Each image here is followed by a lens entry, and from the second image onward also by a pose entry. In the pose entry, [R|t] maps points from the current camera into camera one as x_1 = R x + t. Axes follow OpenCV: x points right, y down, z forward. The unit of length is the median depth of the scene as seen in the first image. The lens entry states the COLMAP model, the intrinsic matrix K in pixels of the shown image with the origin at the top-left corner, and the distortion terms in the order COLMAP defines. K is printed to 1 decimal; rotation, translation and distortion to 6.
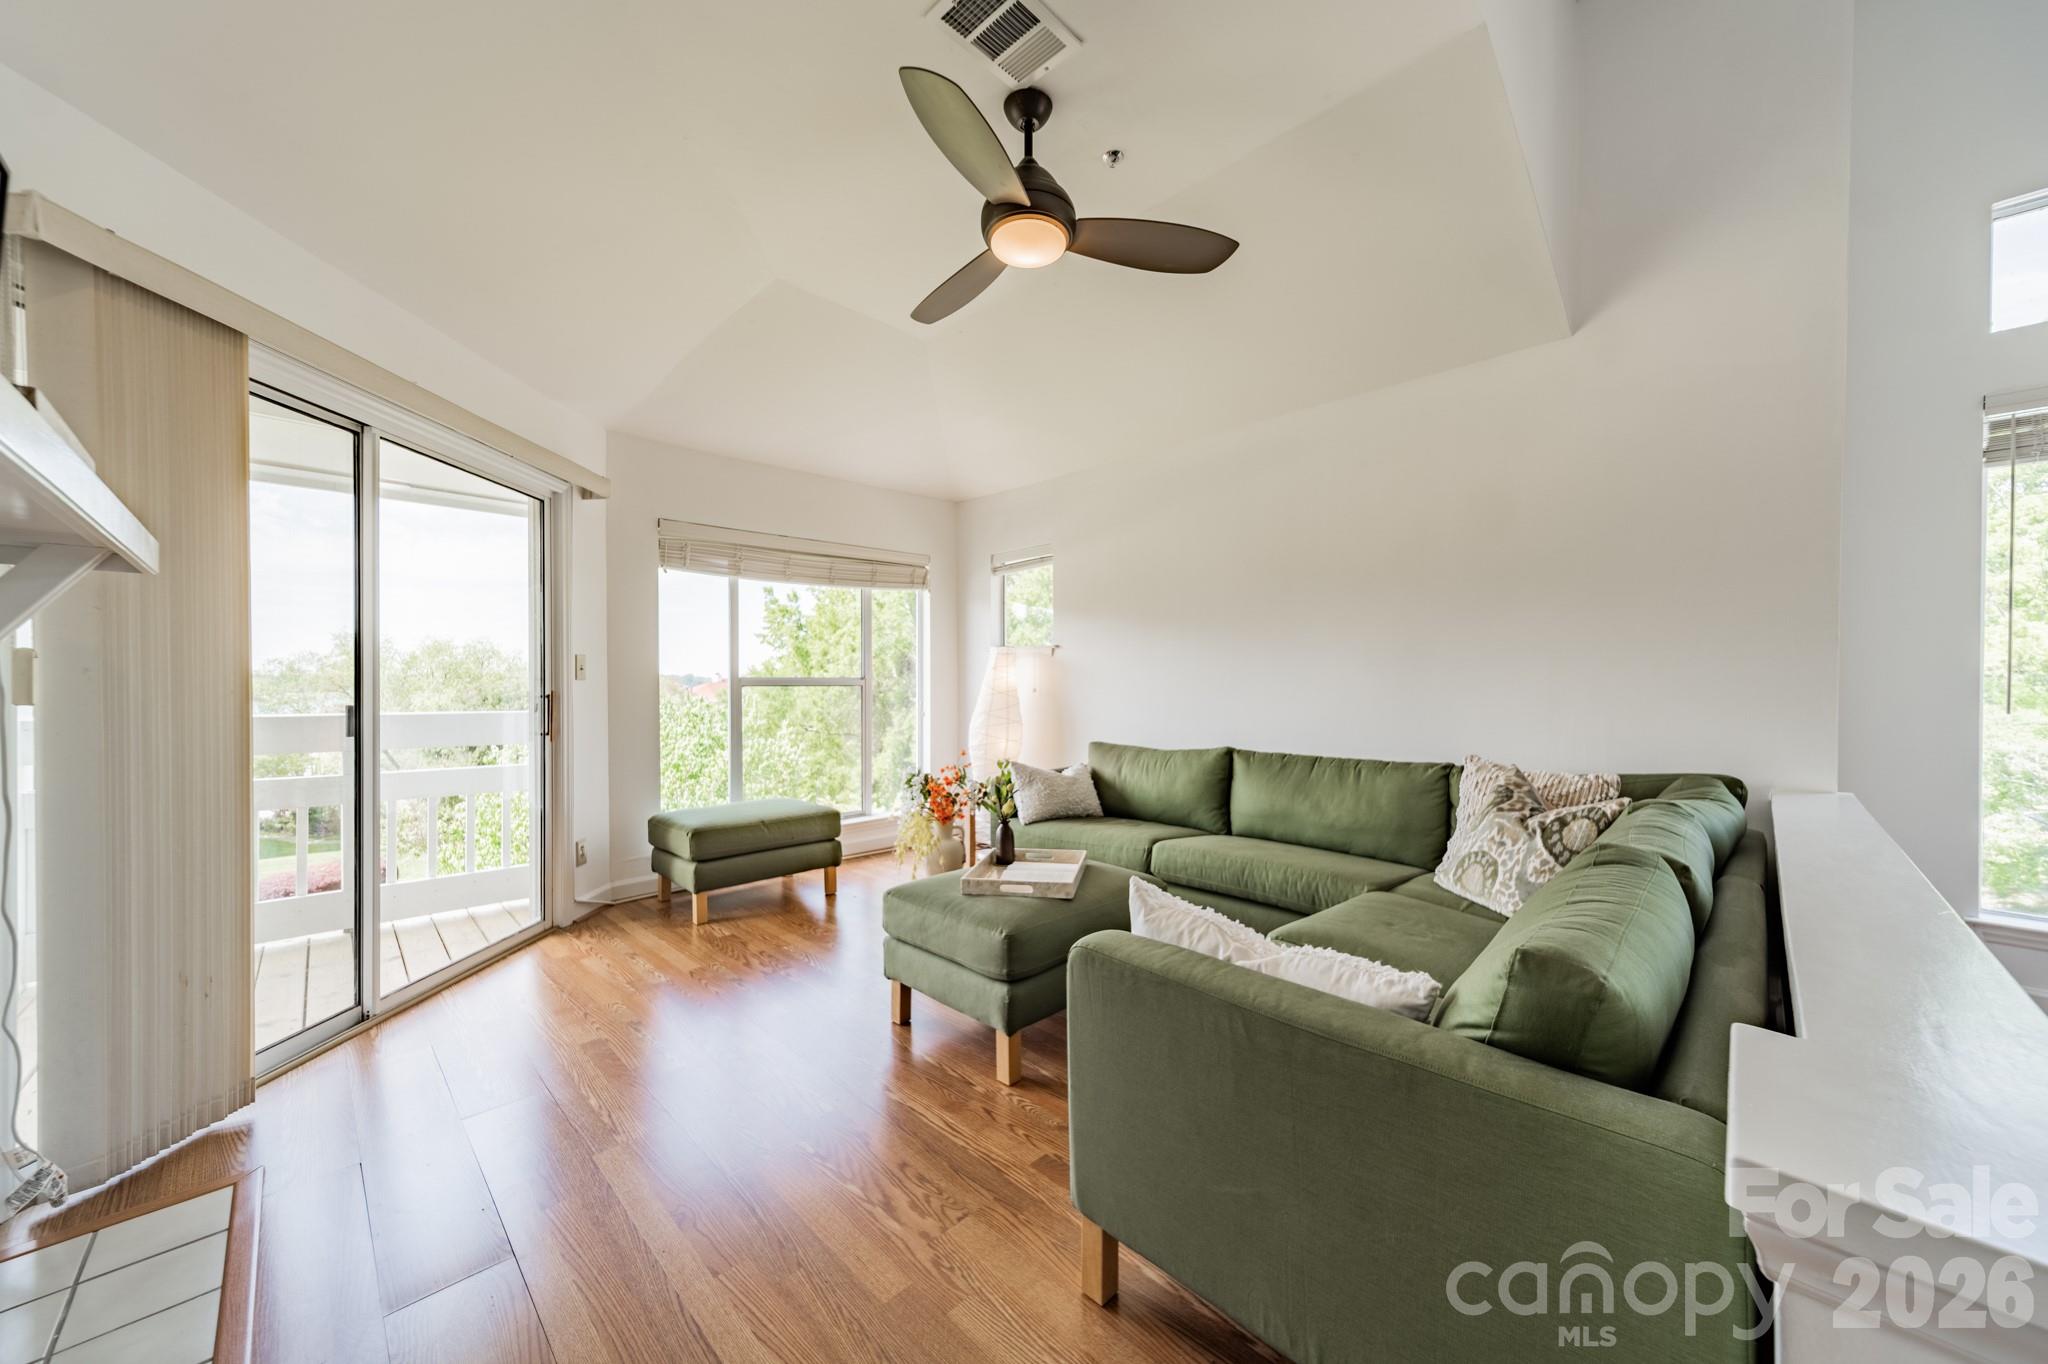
lens RADIAL K [[724.6, 0, 1025.3], [0, 724.6, 685.2], [0, 0, 1]] dist [0.004248, 0.000923]
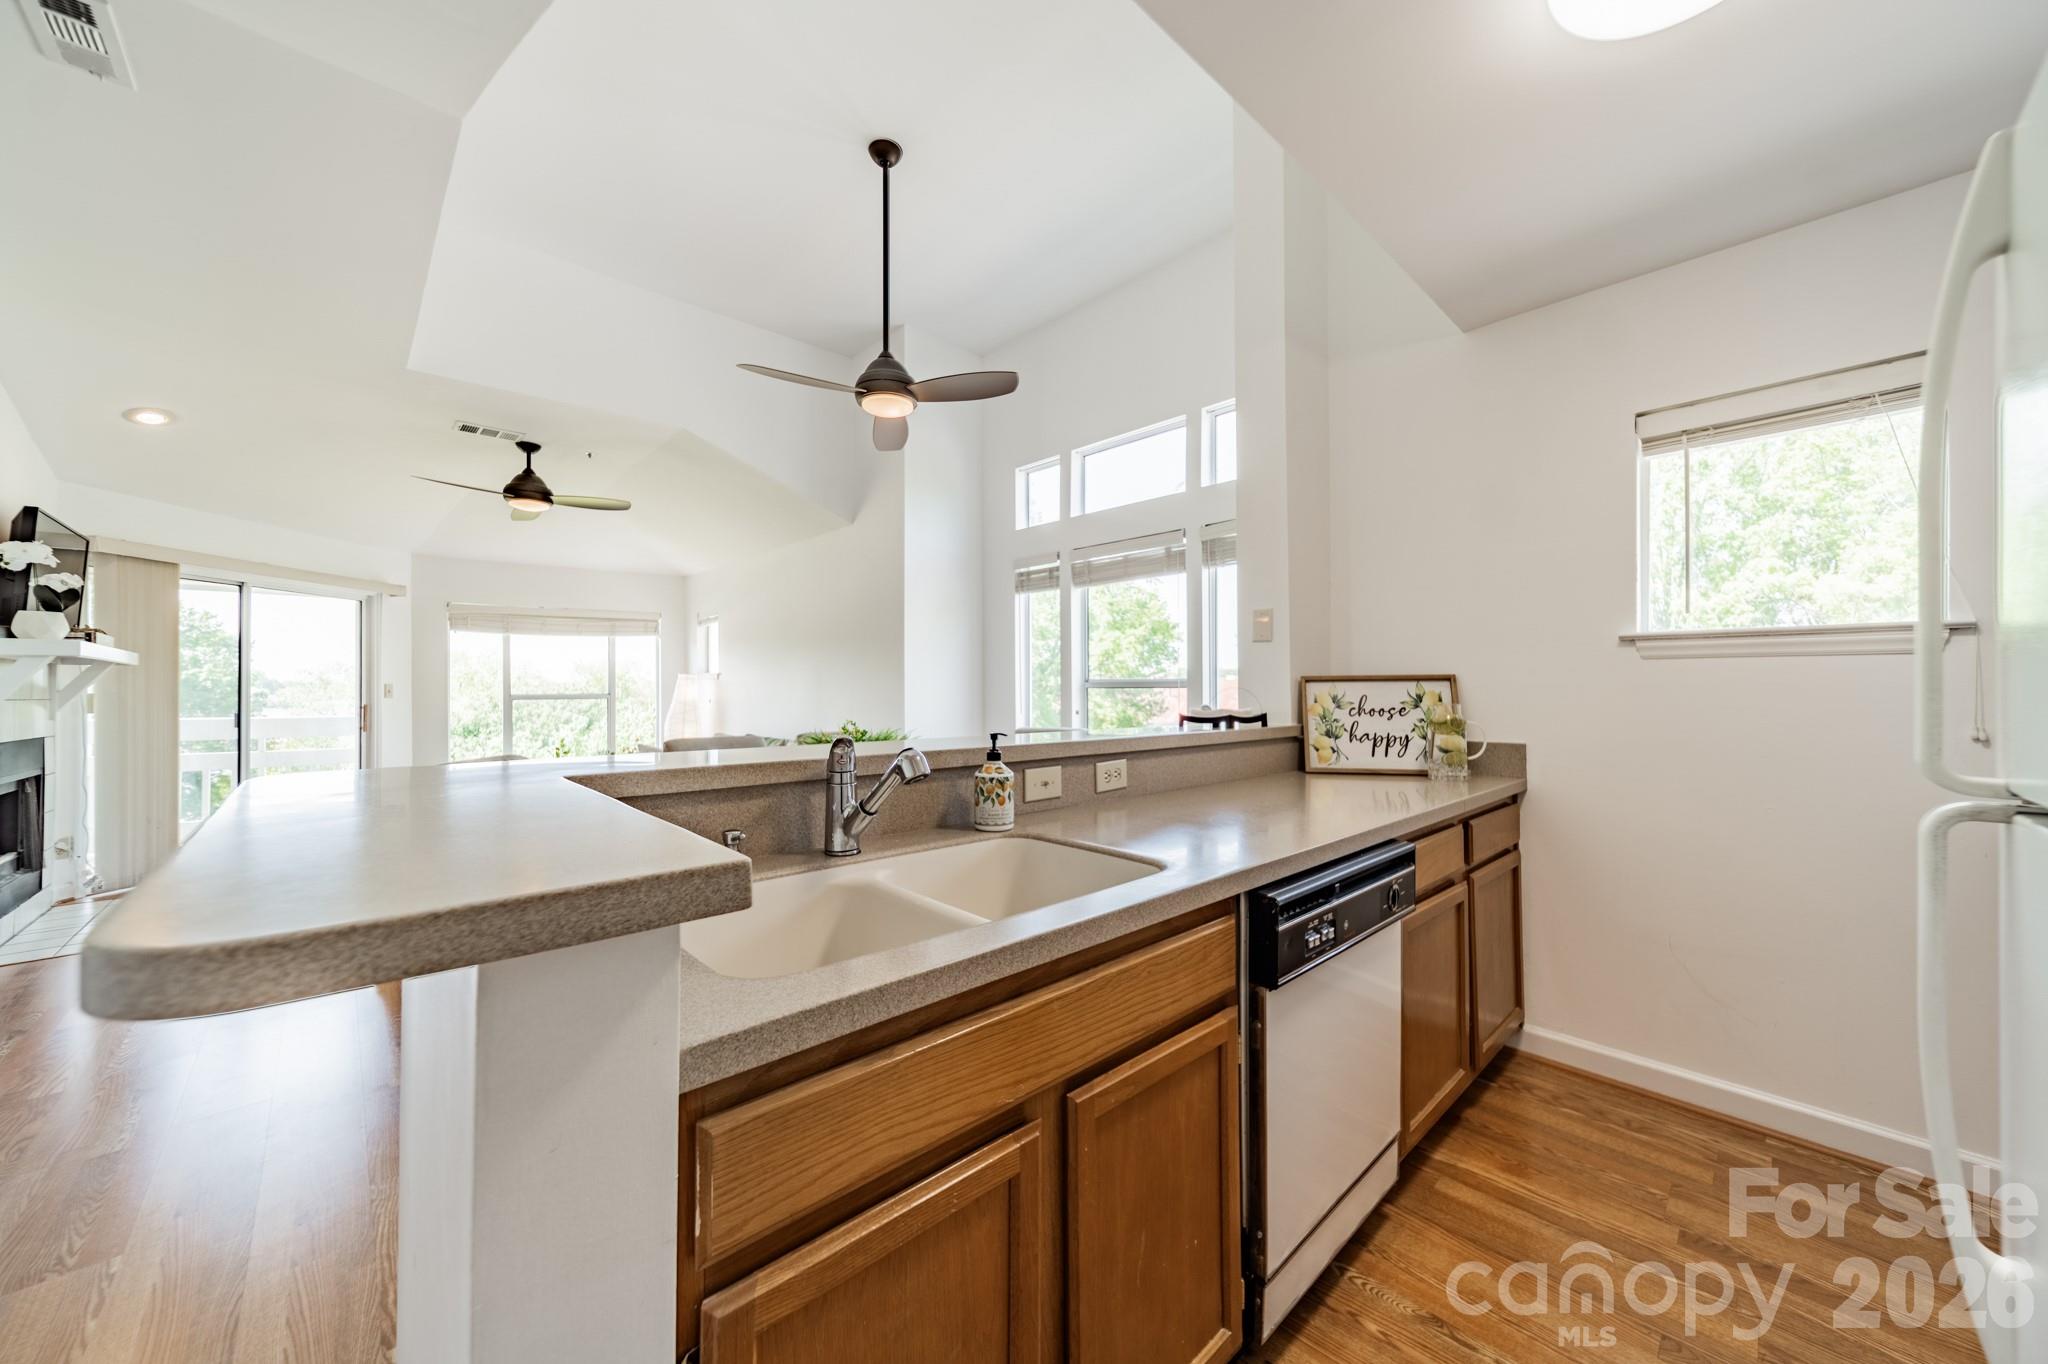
lens RADIAL K [[724.6, 0, 1034.6], [0, 724.6, 677.2], [0, 0, 1]] dist [0.004248, 0.000923]
pose [[0.999720, -0.004700, -0.023211, 0.998891], [0.004401, 0.999907, -0.012928, -0.027184], [0.023270, 0.012822, 0.999647, -0.741499]]
